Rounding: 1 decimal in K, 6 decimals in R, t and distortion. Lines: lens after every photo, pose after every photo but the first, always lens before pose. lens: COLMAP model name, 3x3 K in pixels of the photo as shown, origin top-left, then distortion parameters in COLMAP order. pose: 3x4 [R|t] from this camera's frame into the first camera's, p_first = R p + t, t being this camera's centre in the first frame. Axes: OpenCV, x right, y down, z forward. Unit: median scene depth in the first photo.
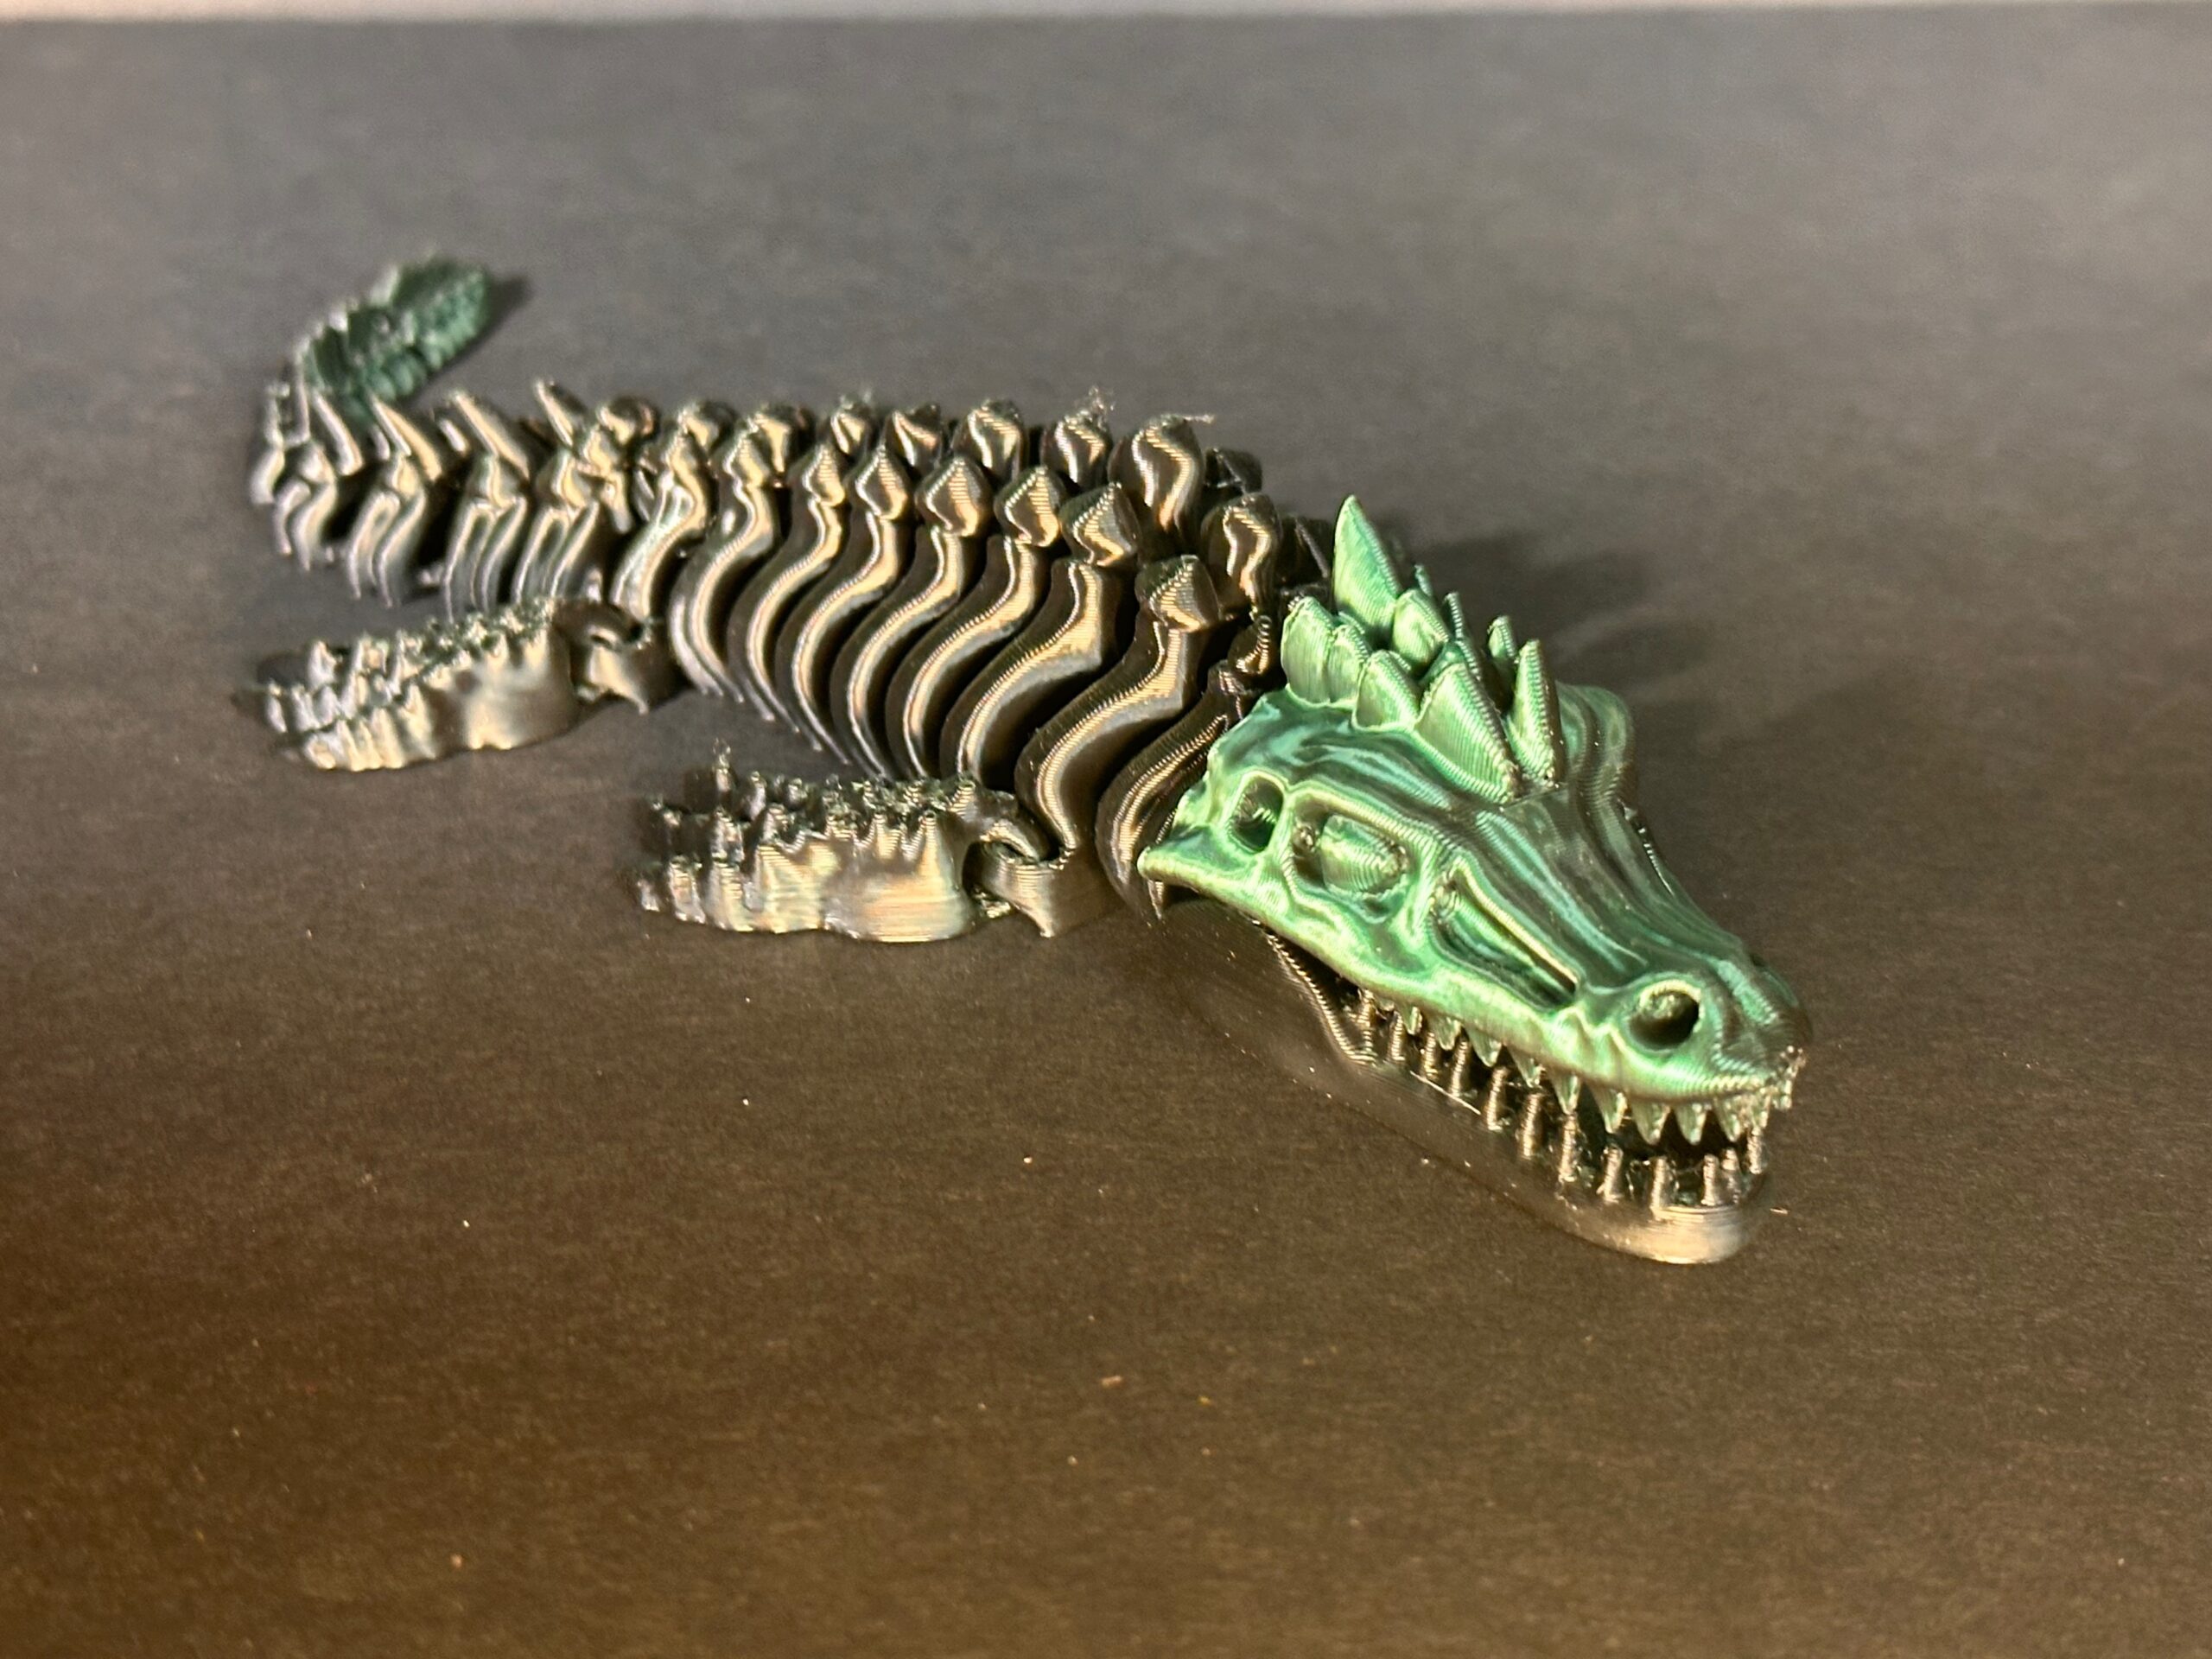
lens RADIAL K [[3988.5, 0, 1137.0], [0, 3988.5, 827.9], [0, 0, 1]] dist [0.140704, -0.084807]
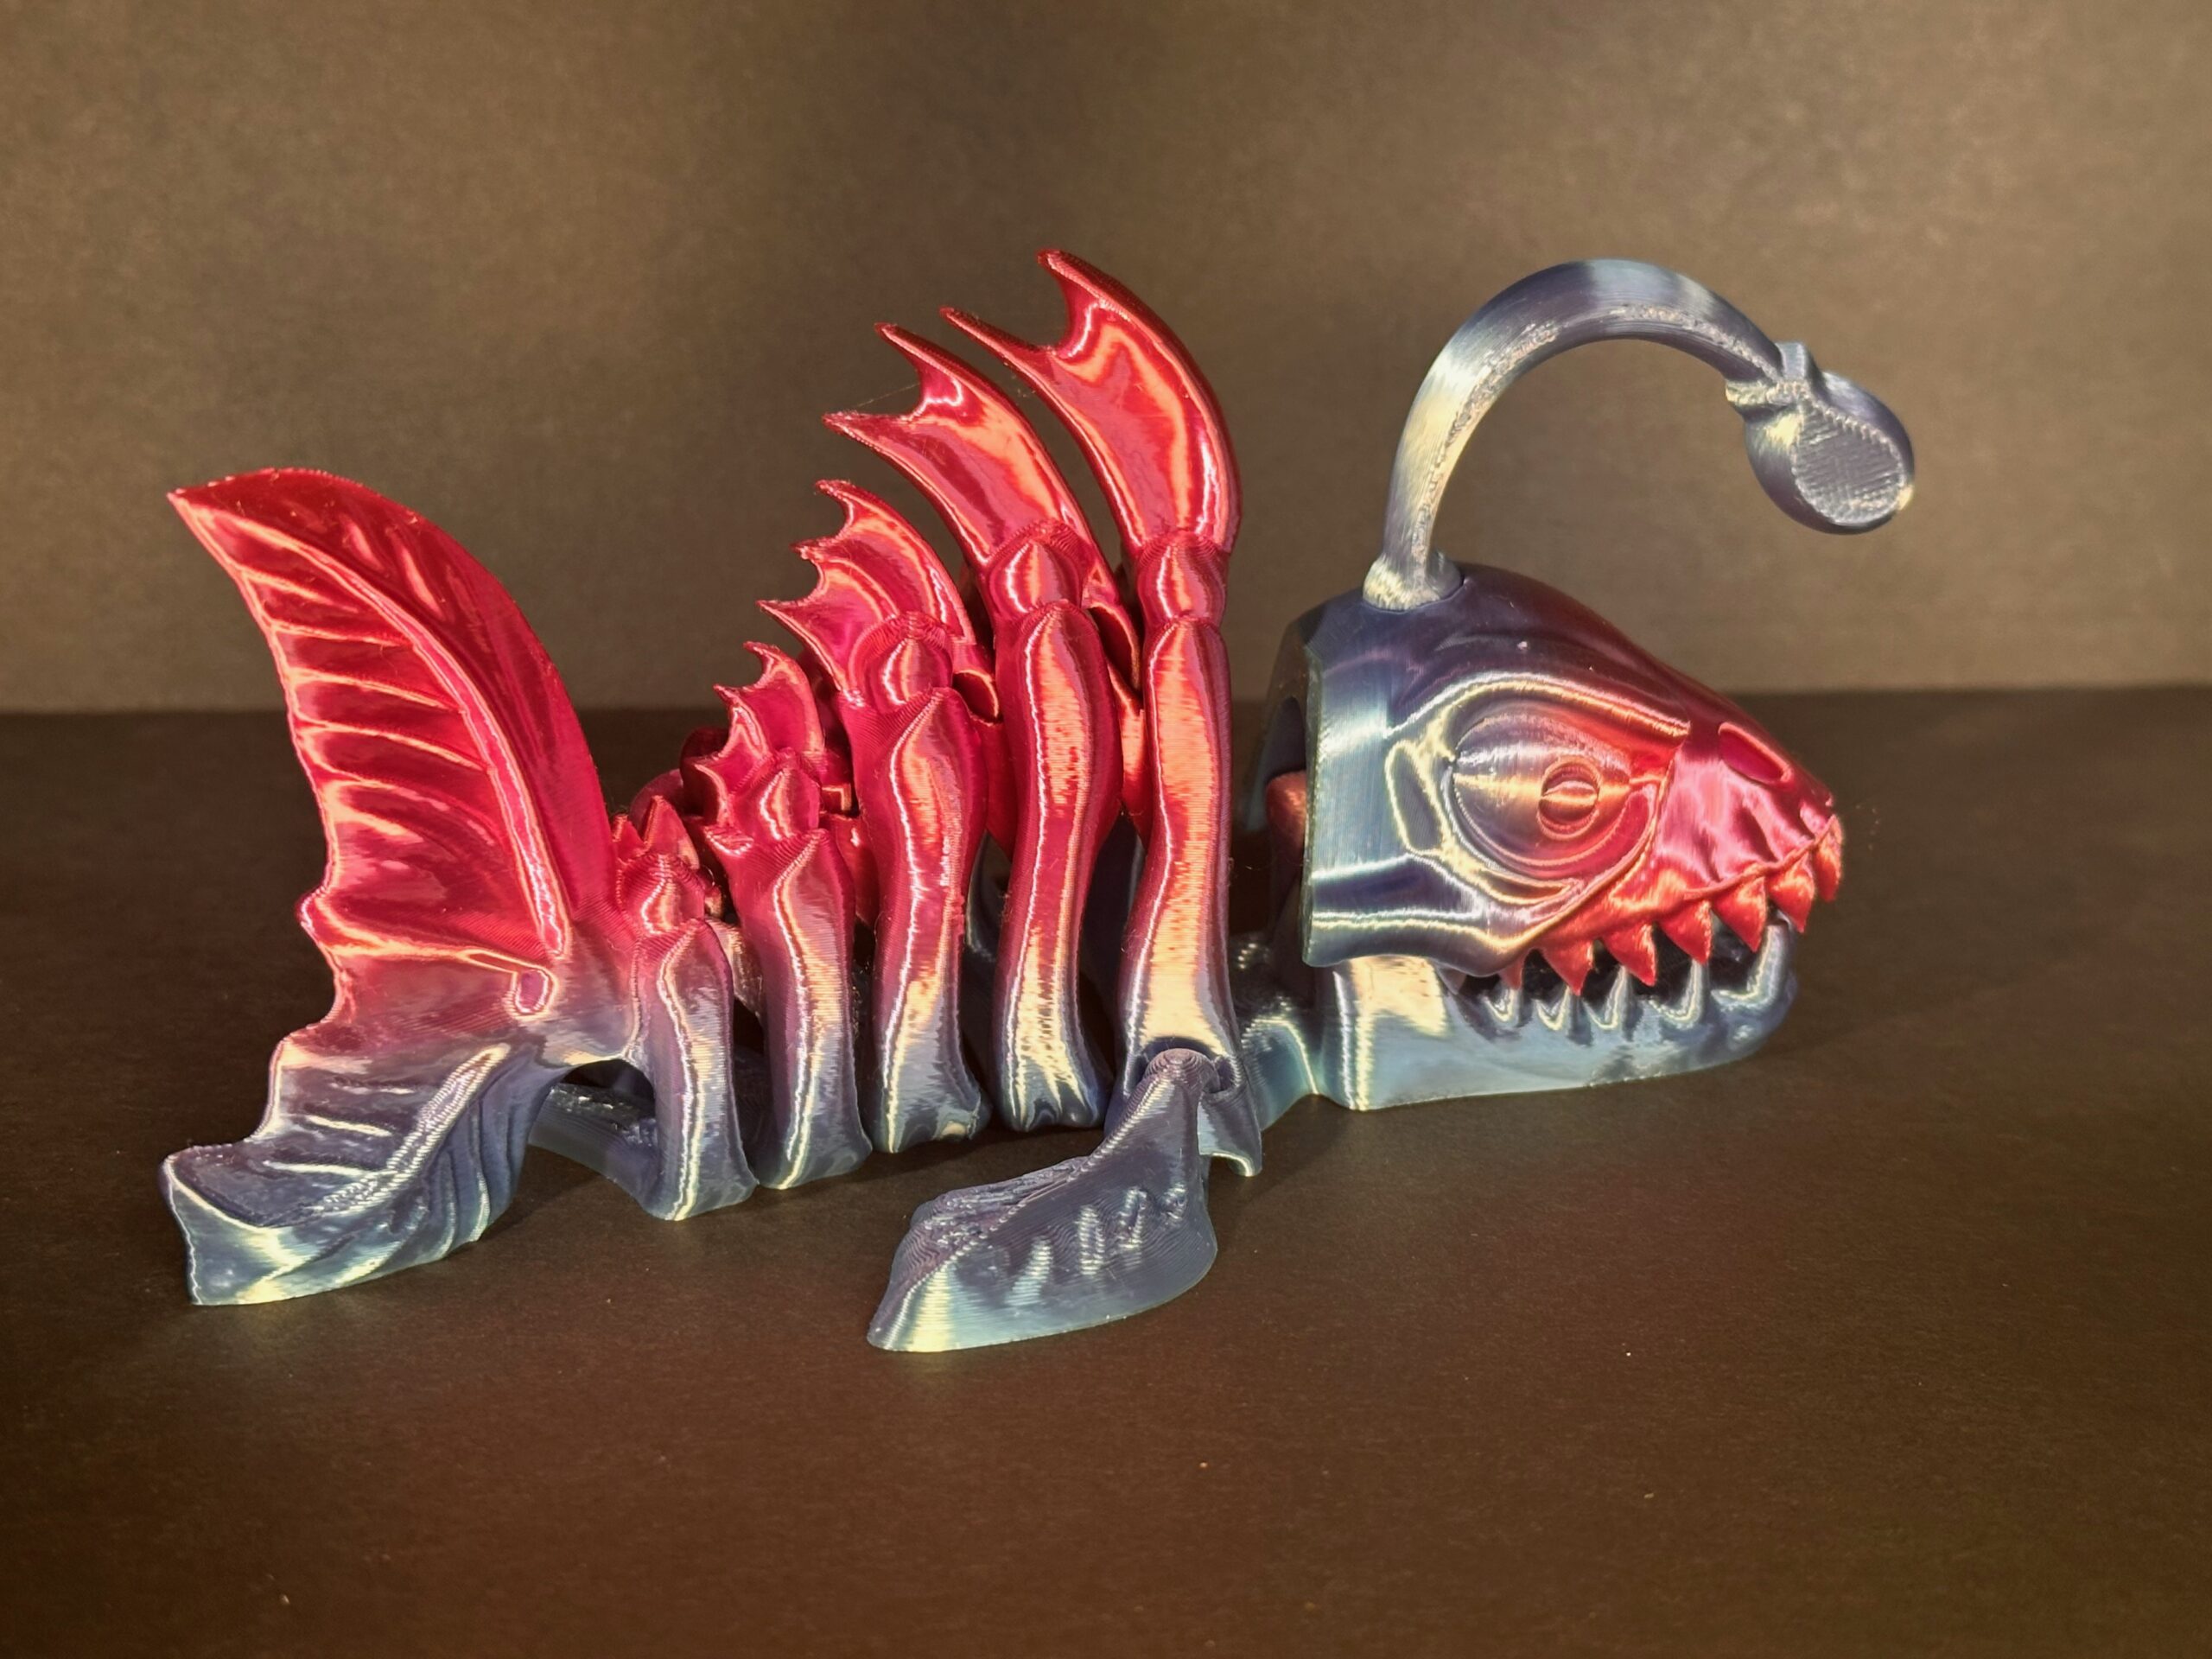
lens RADIAL K [[3426.0, 0, 1106.0], [0, 3426.0, 829.5], [0, 0, 1]] dist [0.150688, -0.179231]
pose [[0.999804, -0.007370, -0.018381, -0.025879], [0.003435, 0.978649, -0.205509, 0.122203], [0.019503, 0.205405, 0.978483, -0.144325]]
